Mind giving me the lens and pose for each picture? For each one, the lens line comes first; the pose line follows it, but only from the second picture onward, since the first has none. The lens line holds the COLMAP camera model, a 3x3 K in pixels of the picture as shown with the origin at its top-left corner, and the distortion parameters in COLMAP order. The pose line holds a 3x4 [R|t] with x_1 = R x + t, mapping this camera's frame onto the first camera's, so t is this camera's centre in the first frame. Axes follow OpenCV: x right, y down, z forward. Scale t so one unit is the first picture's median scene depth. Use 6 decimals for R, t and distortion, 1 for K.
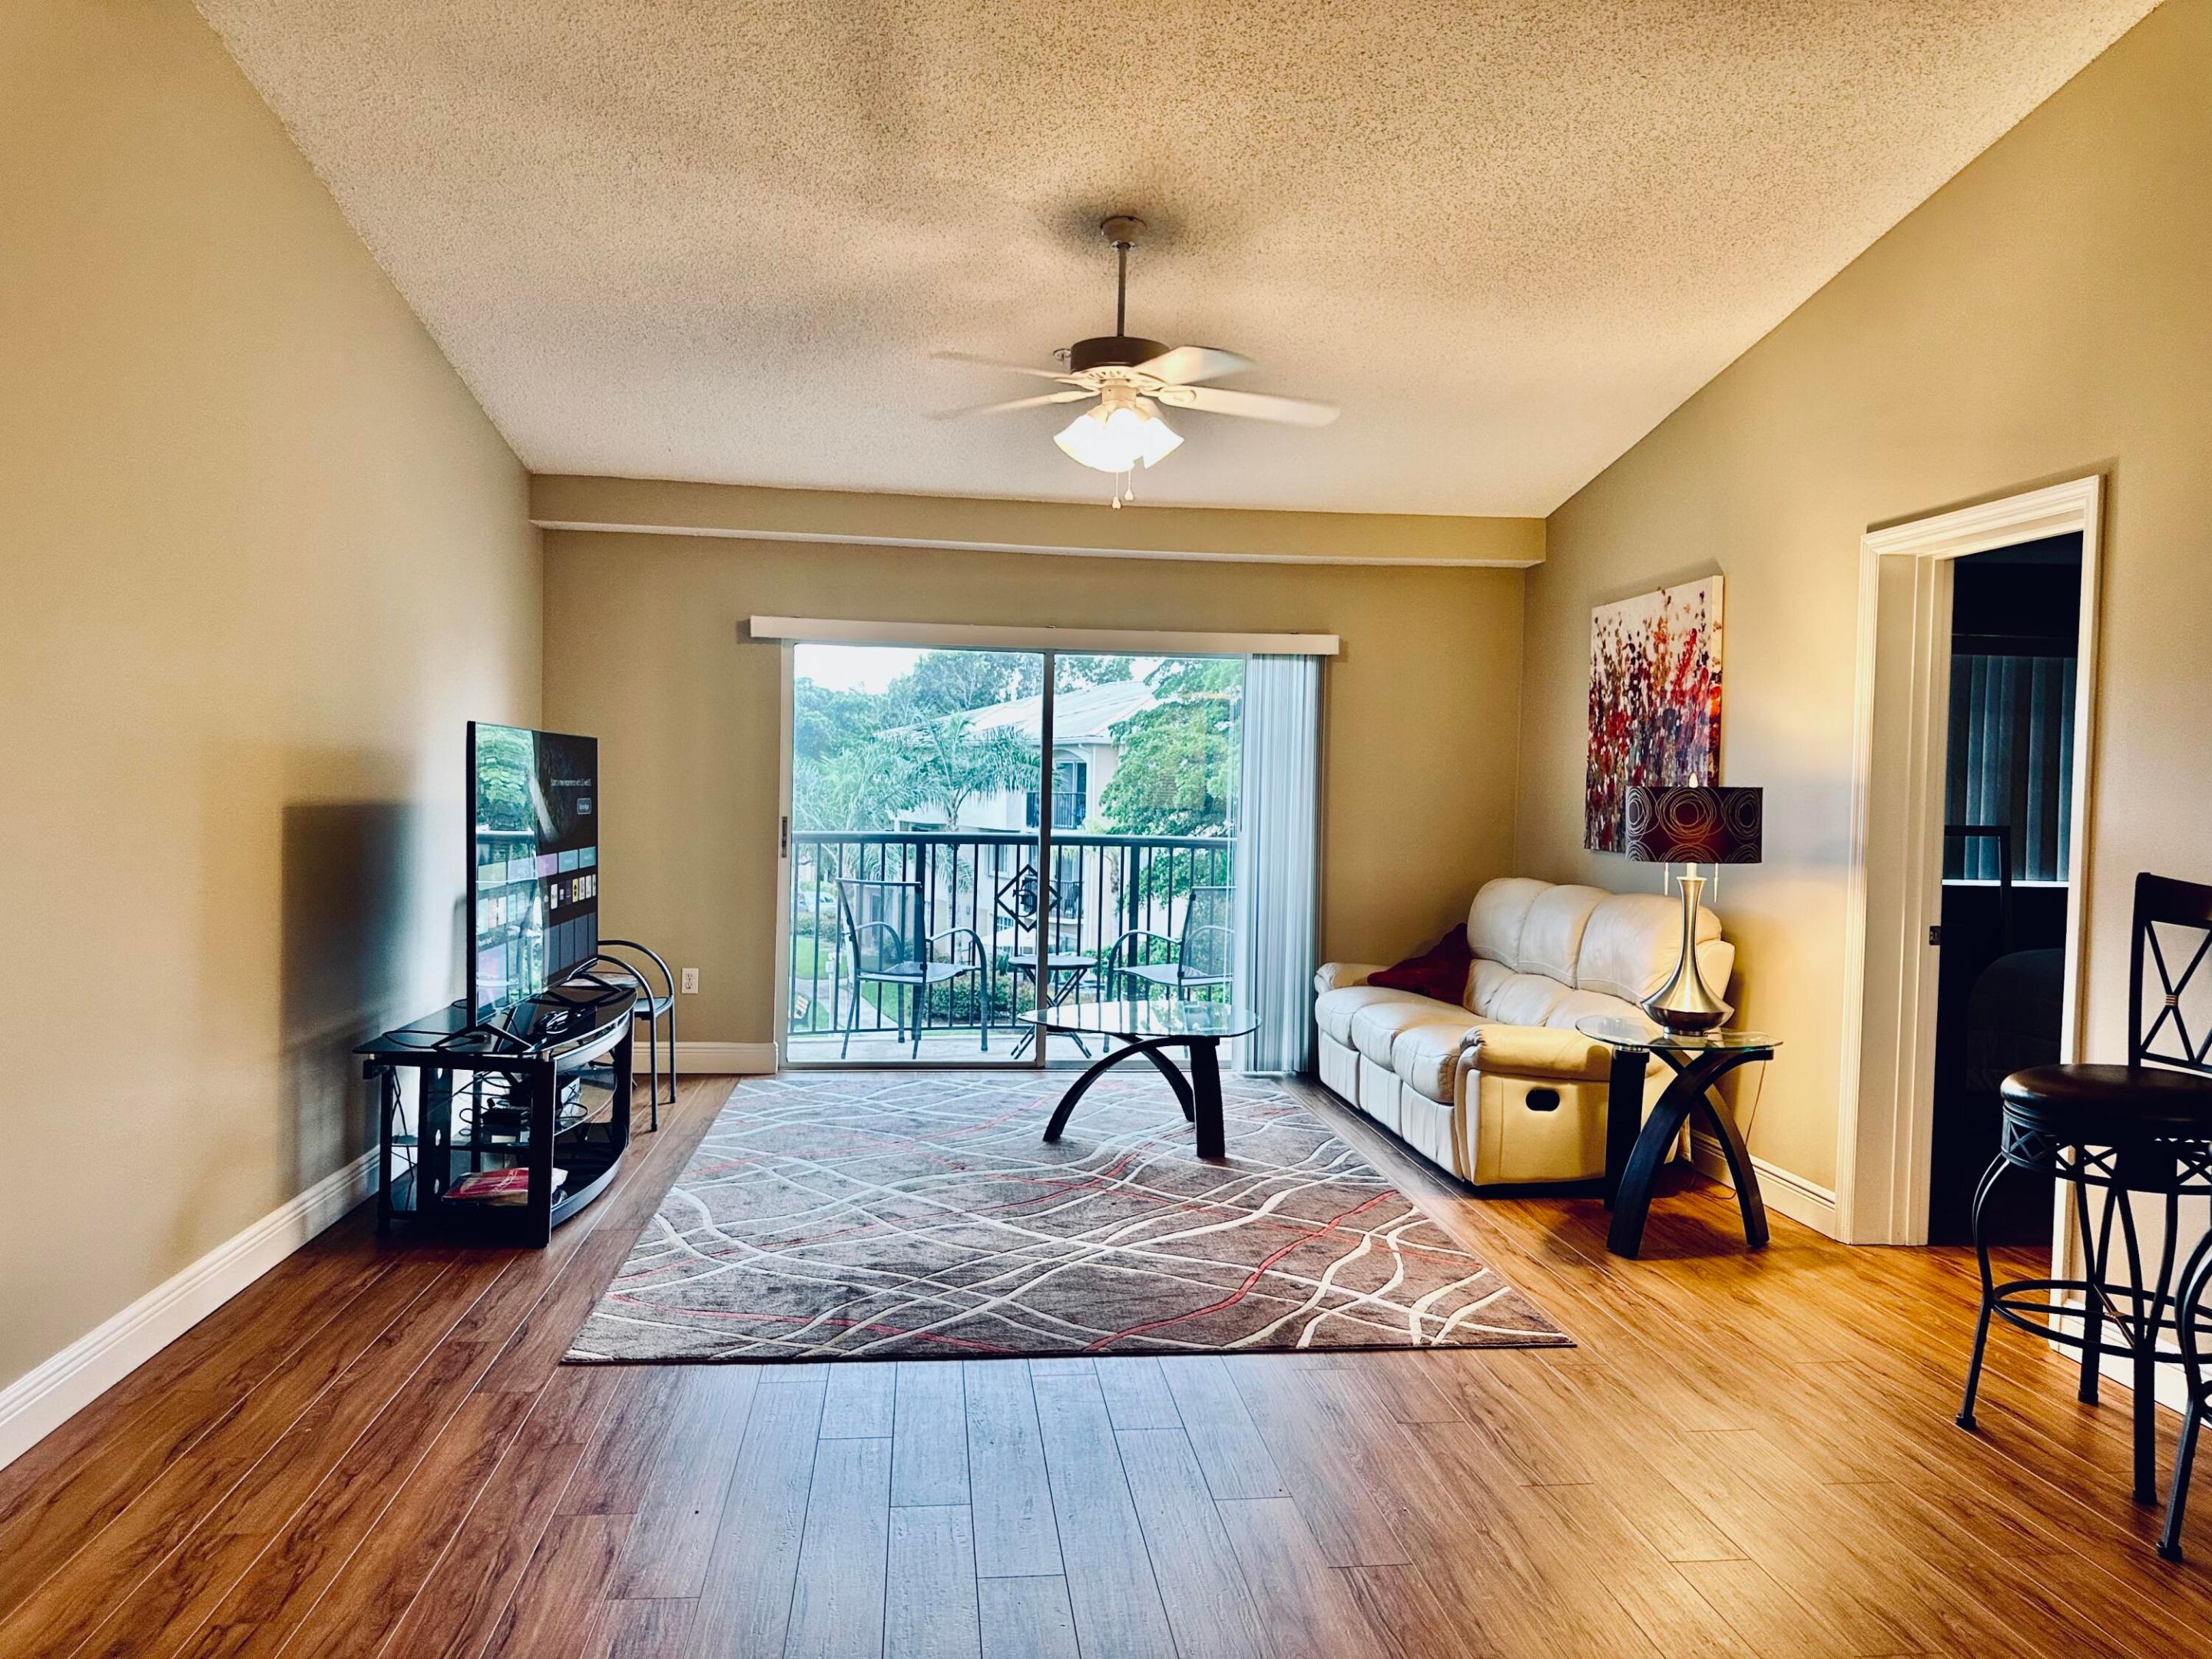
lens RADIAL K [[1556.7, 0, 1106.2], [0, 1556.7, 829.0], [0, 0, 1]] dist [0.042526, -0.054408]
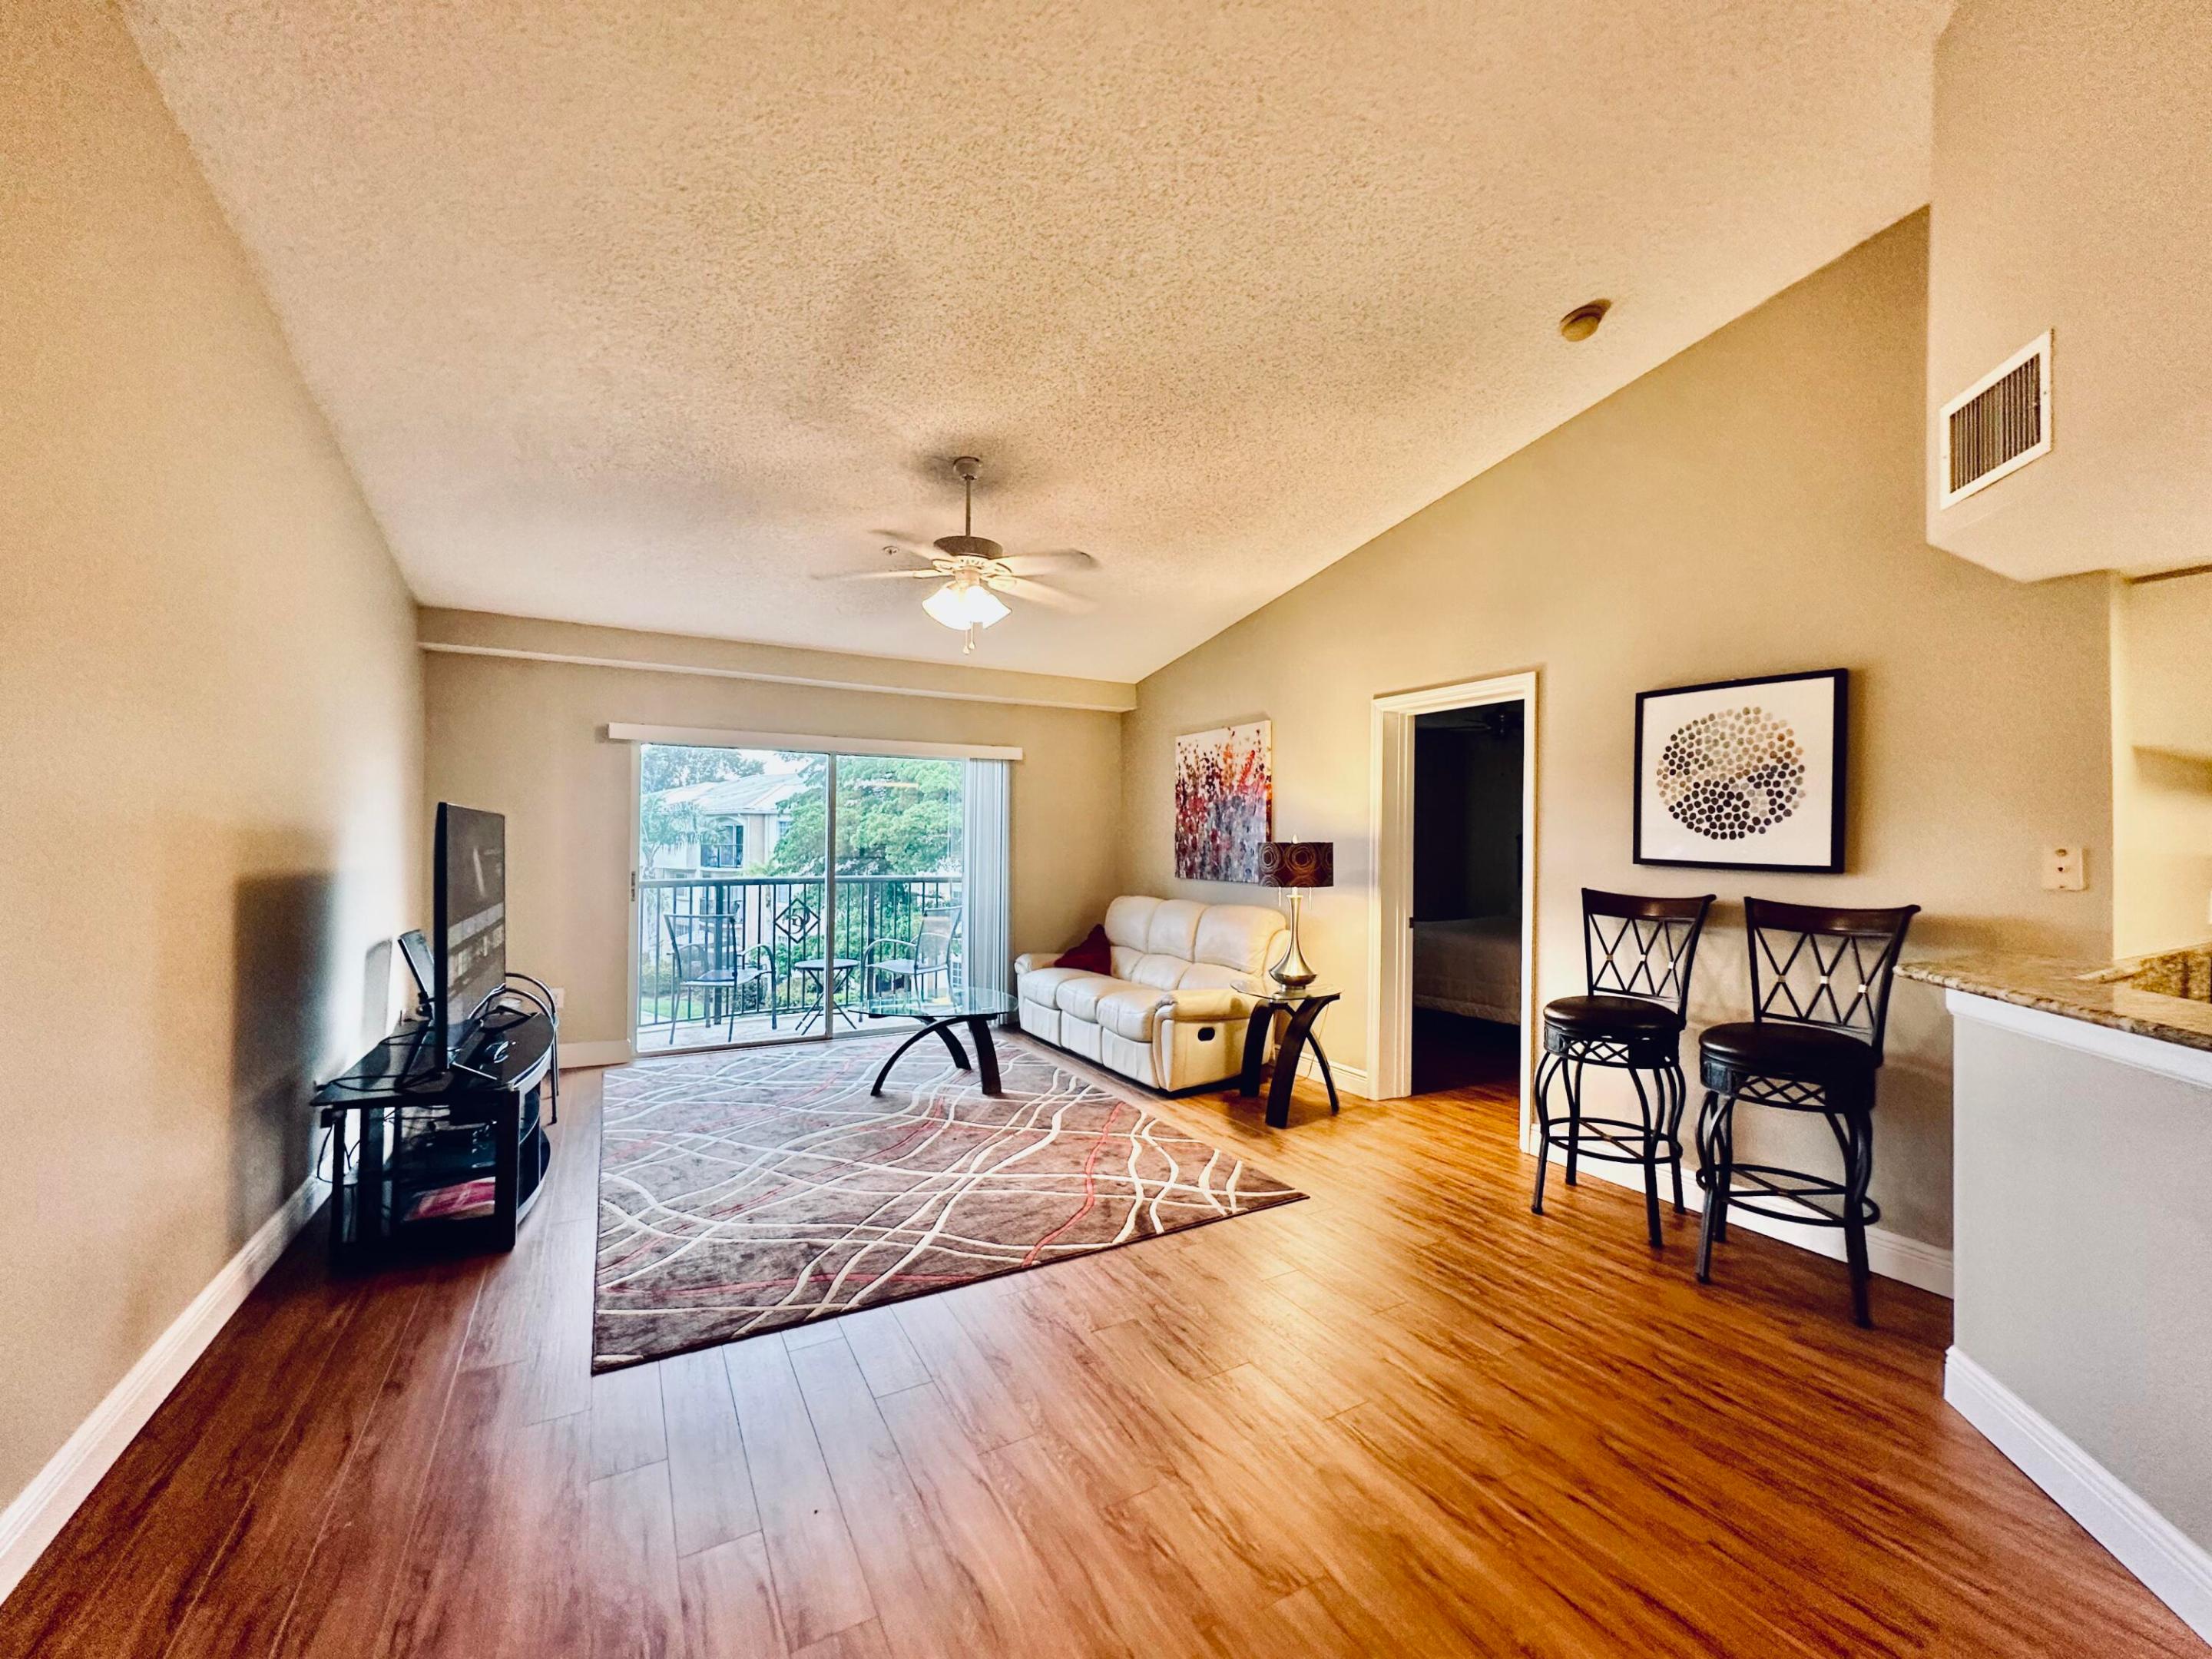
lens RADIAL K [[885.0, 0, 1104.0], [0, 885.0, 831.1], [0, 0, 1]] dist [-0.003157, 0.001262]
pose [[0.920095, -0.009806, 0.391573, -0.196994], [0.023229, 0.999293, -0.029558, -0.016053], [-0.391006, 0.036292, 0.919672, 0.200251]]
